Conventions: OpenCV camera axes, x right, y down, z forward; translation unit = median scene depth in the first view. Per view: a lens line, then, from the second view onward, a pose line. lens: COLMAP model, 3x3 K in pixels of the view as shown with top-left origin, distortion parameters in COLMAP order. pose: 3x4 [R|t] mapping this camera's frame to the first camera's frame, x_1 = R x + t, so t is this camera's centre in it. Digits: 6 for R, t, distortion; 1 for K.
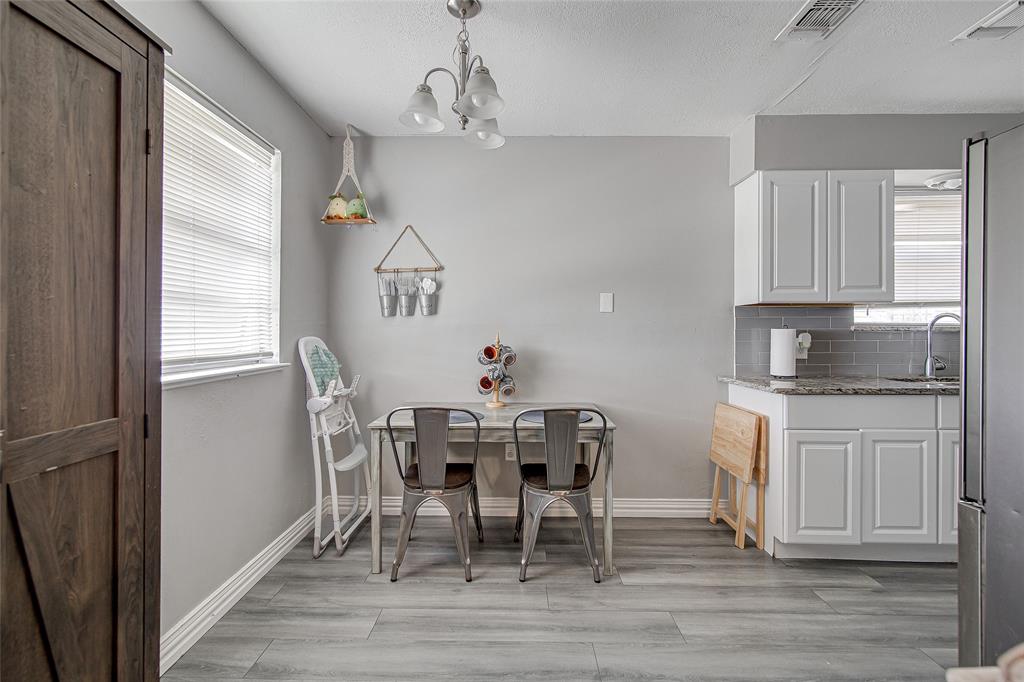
lens RADIAL K [[471.1, 0, 508.7], [0, 471.1, 333.0], [0, 0, 1]] dist [-0.002408, 0.000599]
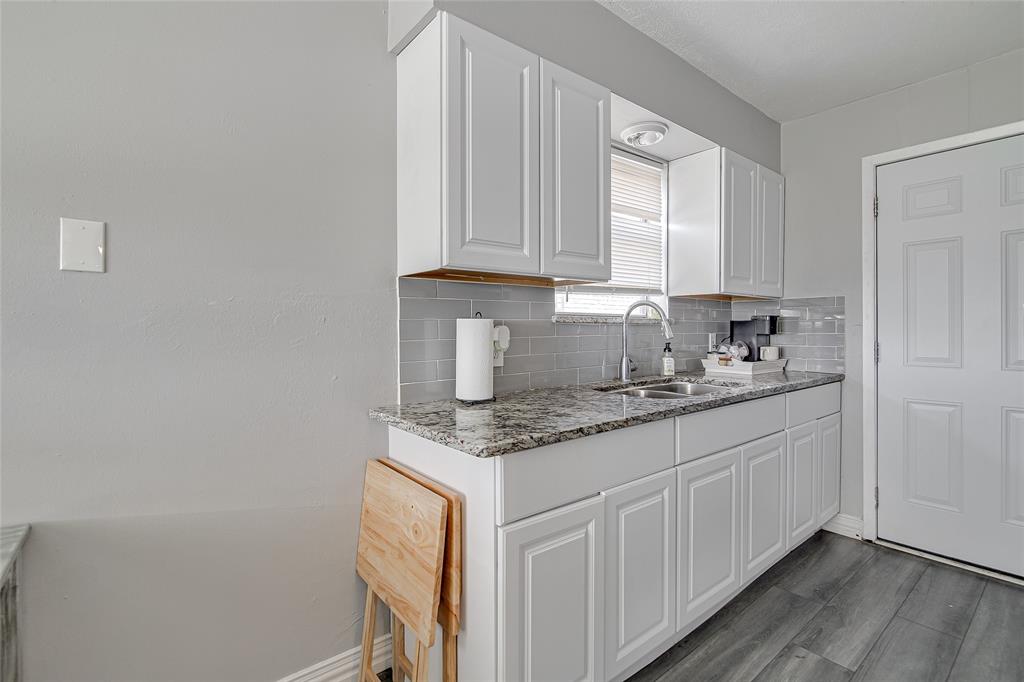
lens RADIAL K [[471.1, 0, 508.7], [0, 471.1, 333.0], [0, 0, 1]] dist [-0.002408, 0.000599]
pose [[0.774518, -0.009781, 0.632476, 0.265904], [0.003790, 0.999934, 0.010822, 0.002878], [-0.632540, -0.005985, 0.774504, 0.564796]]
